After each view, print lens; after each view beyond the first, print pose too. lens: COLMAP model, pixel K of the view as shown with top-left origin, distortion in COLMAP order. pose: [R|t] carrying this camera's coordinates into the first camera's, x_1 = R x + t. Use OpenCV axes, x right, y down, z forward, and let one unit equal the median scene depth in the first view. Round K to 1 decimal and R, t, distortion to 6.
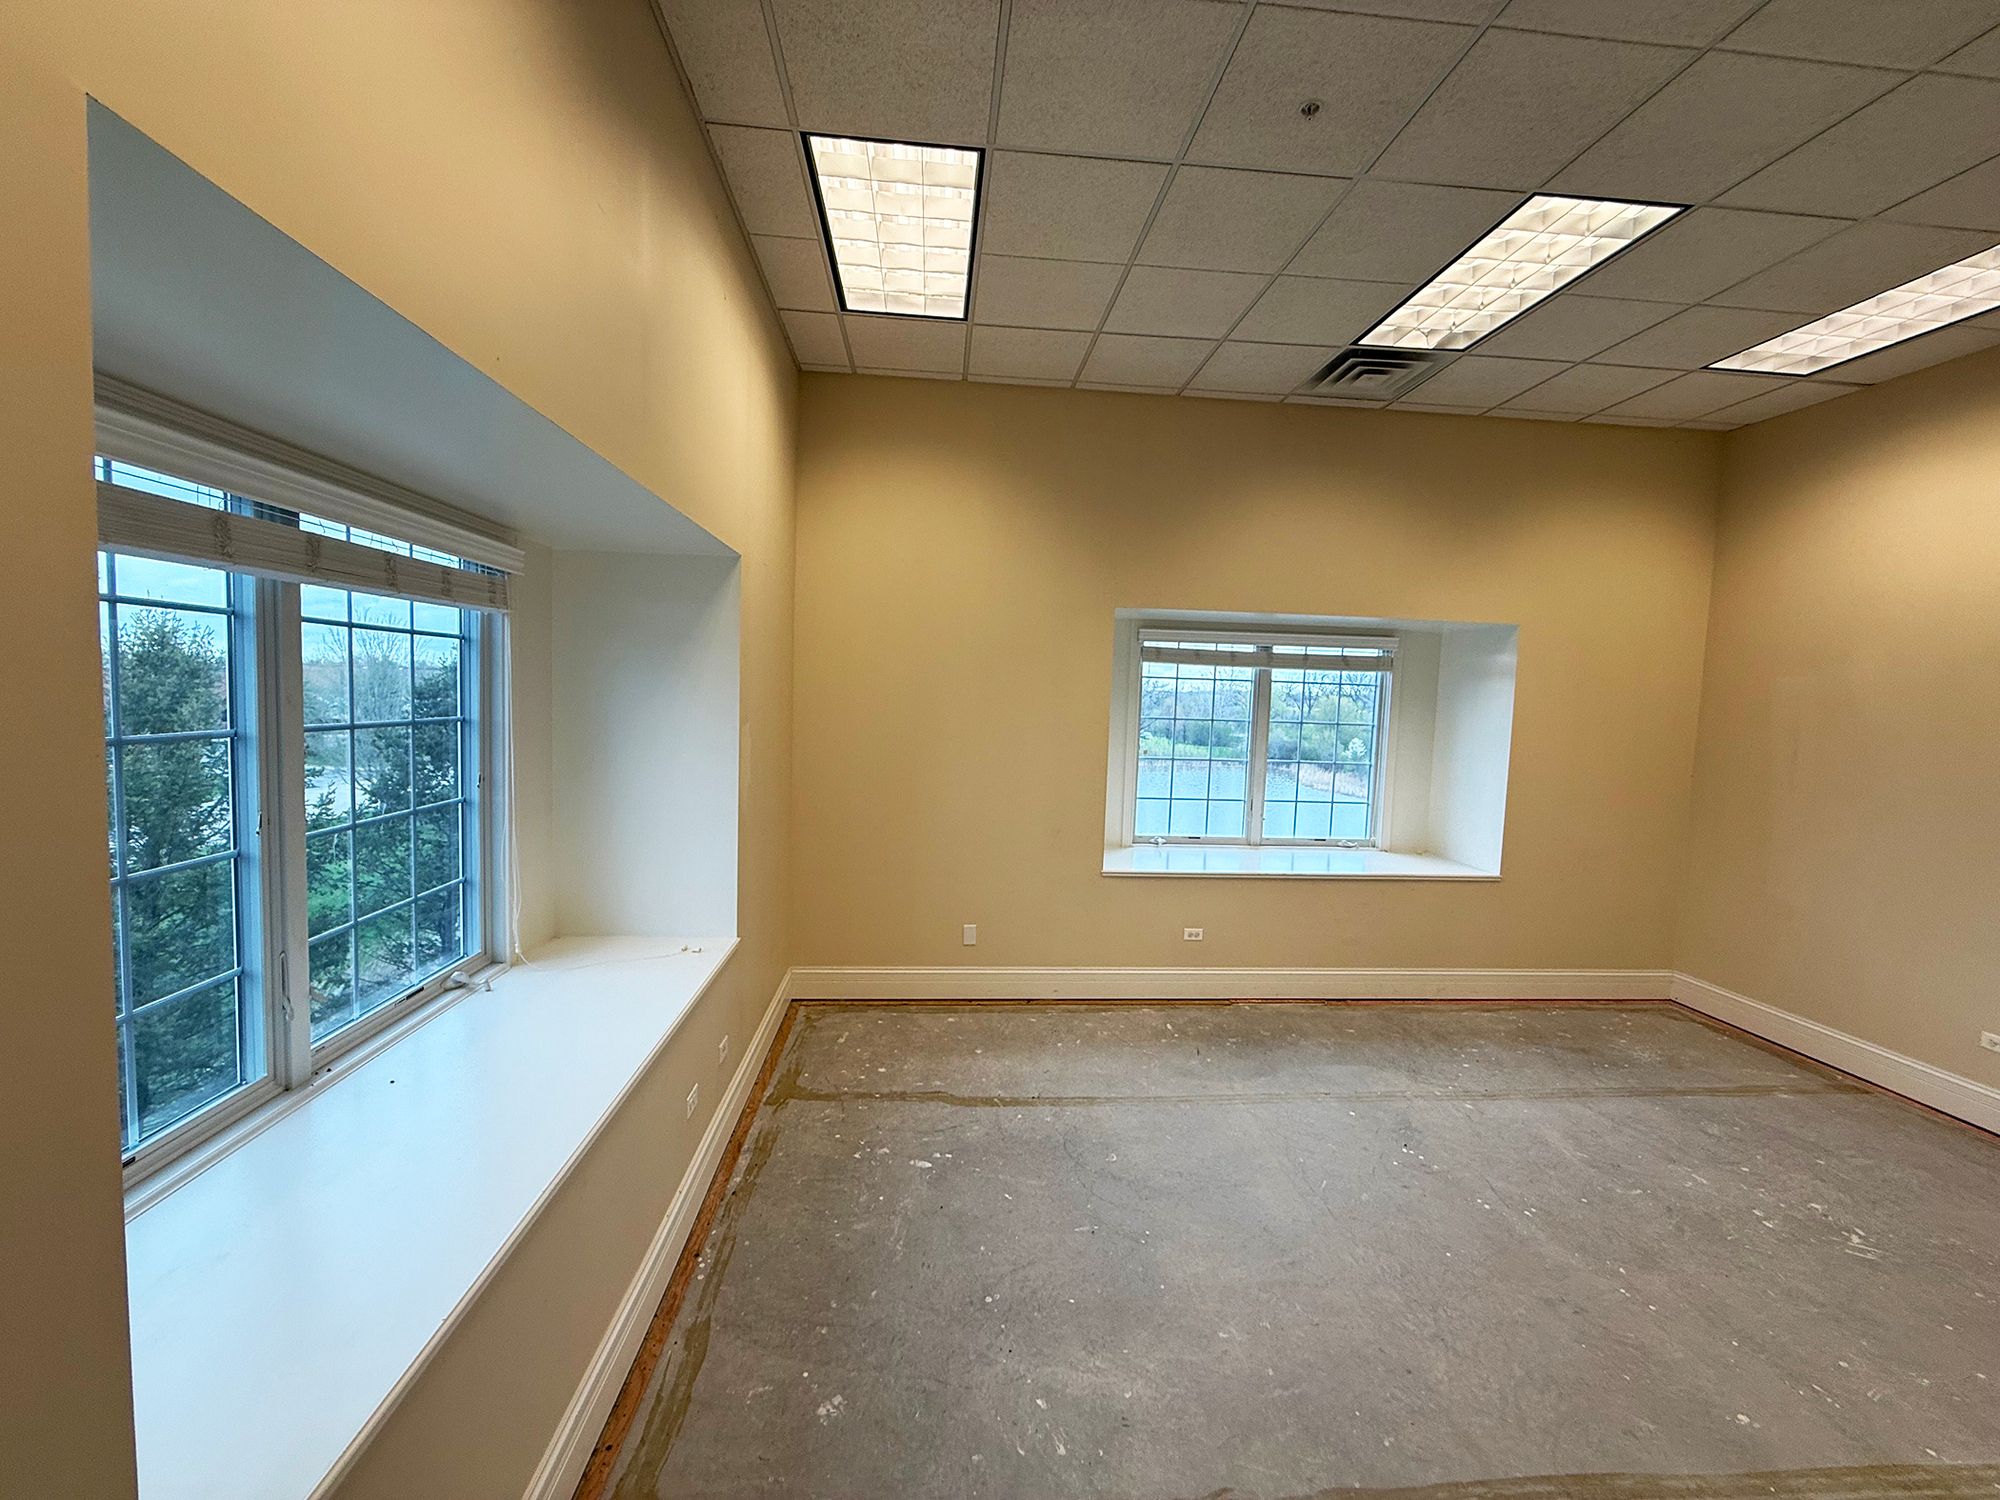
lens RADIAL K [[799.1, 0, 995.1], [0, 799.1, 748.9], [0, 0, 1]] dist [-0.000047, 0.000136]
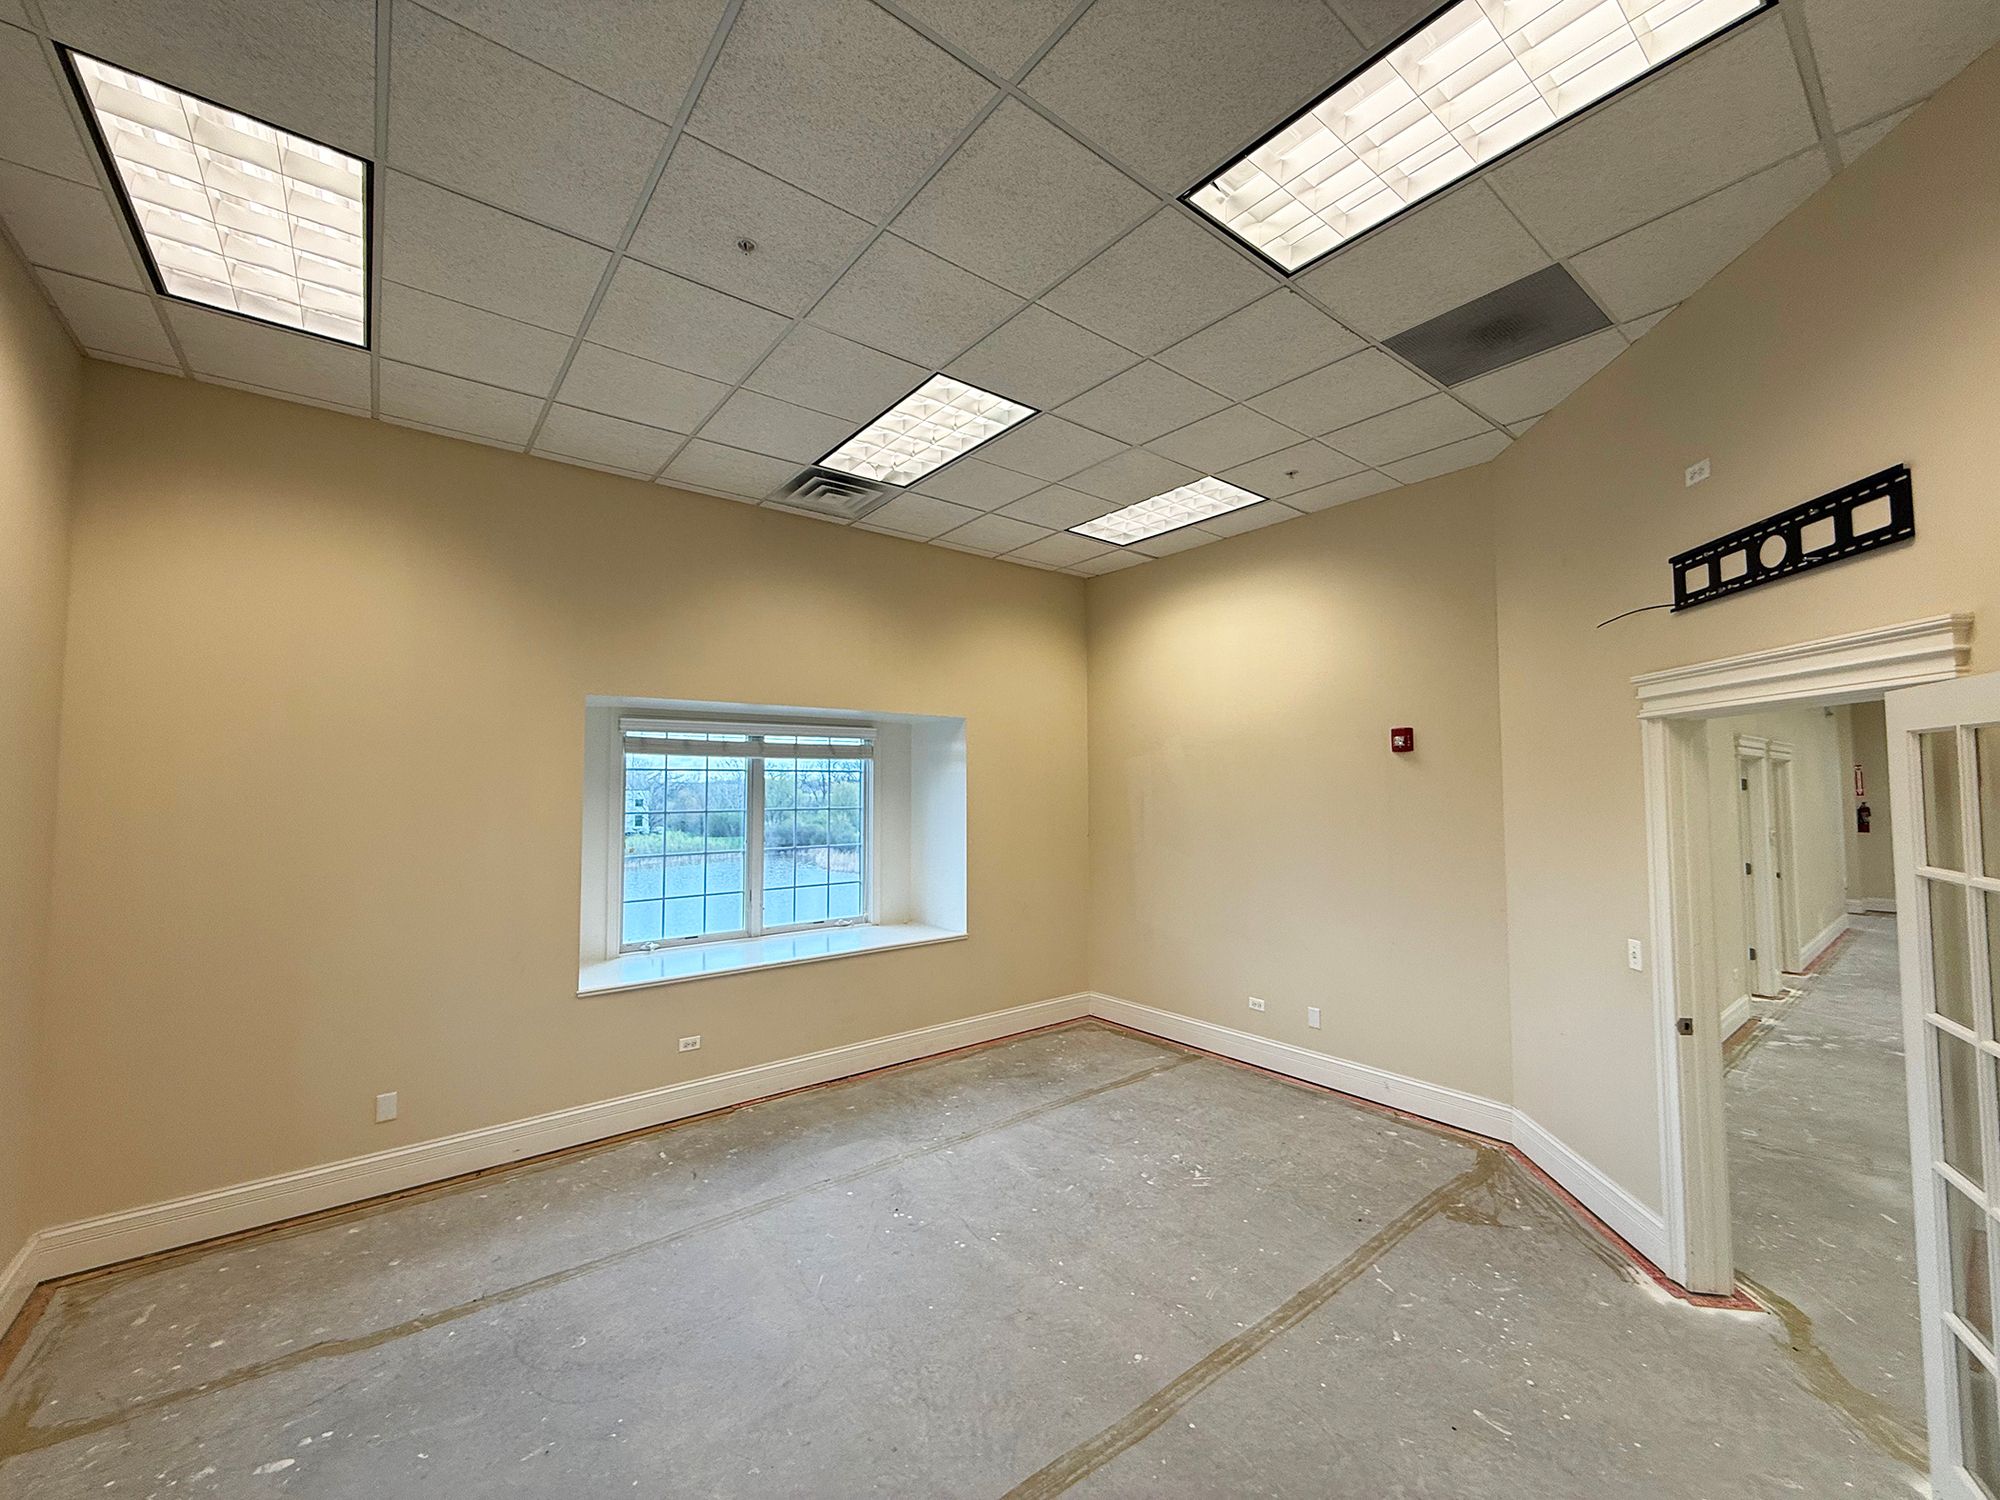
lens RADIAL K [[799.1, 0, 995.1], [0, 799.1, 748.9], [0, 0, 1]] dist [-0.000047, 0.000136]
pose [[0.832027, -0.010373, 0.554639, 0.039038], [0.071587, 0.993473, -0.088810, -0.000955], [-0.550097, 0.113597, 0.827338, -0.003365]]
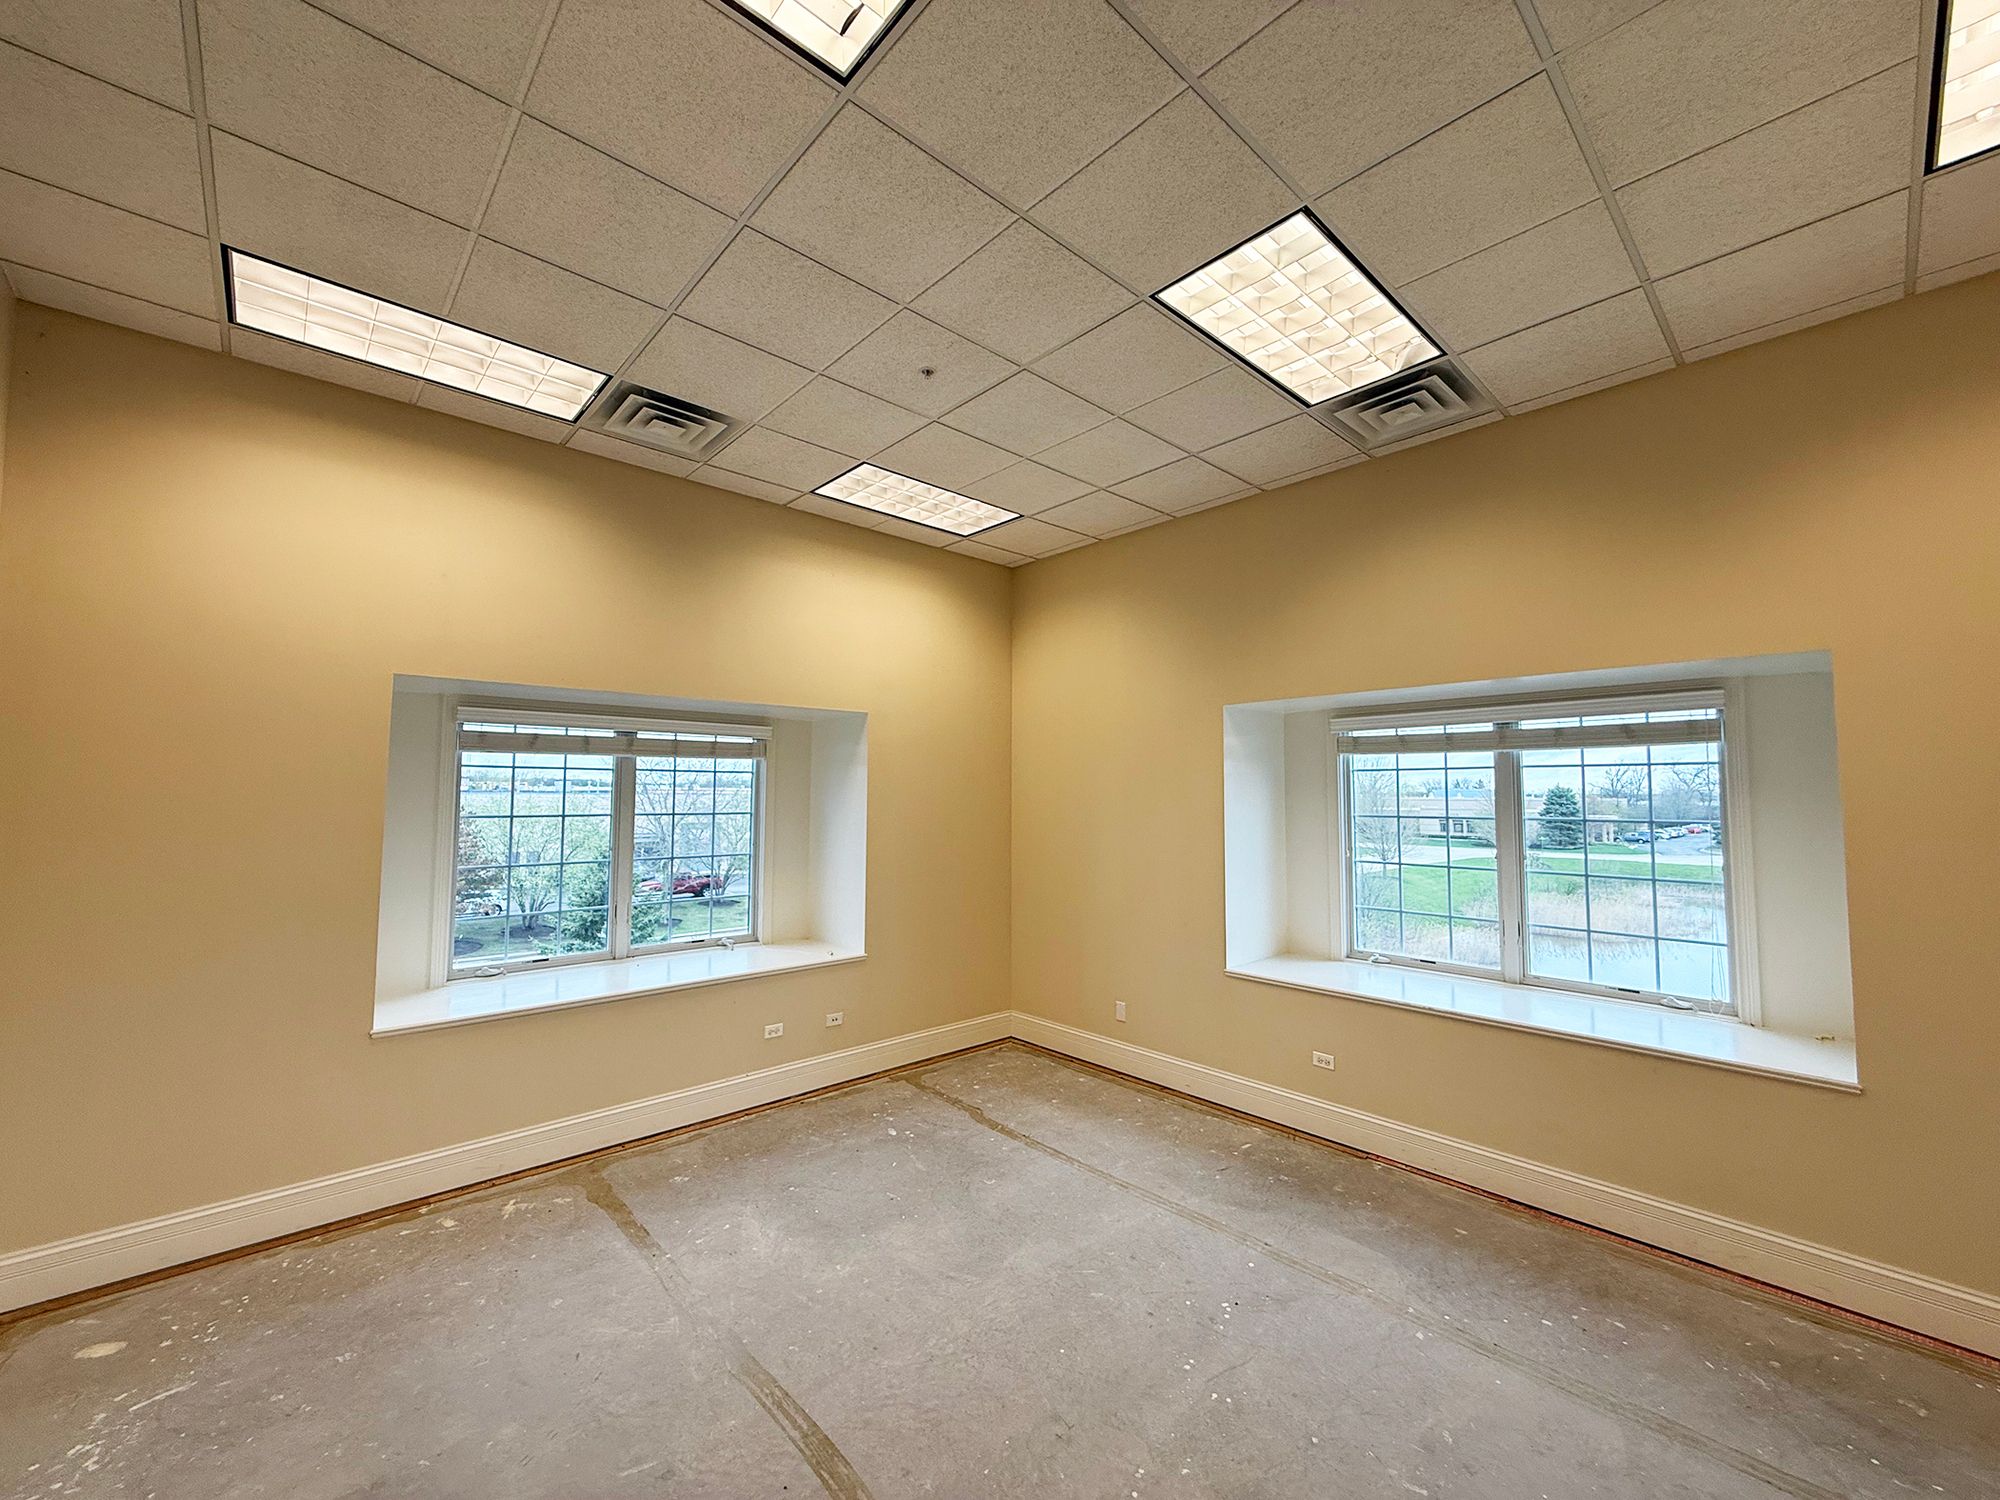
lens RADIAL K [[799.1, 0, 995.1], [0, 799.1, 748.9], [0, 0, 1]] dist [-0.000047, 0.000136]
pose [[0.608056, -0.077979, -0.790055, 0.897226], [-0.040296, 0.990850, -0.128811, 0.025498], [0.792871, 0.110160, 0.599350, 0.184121]]
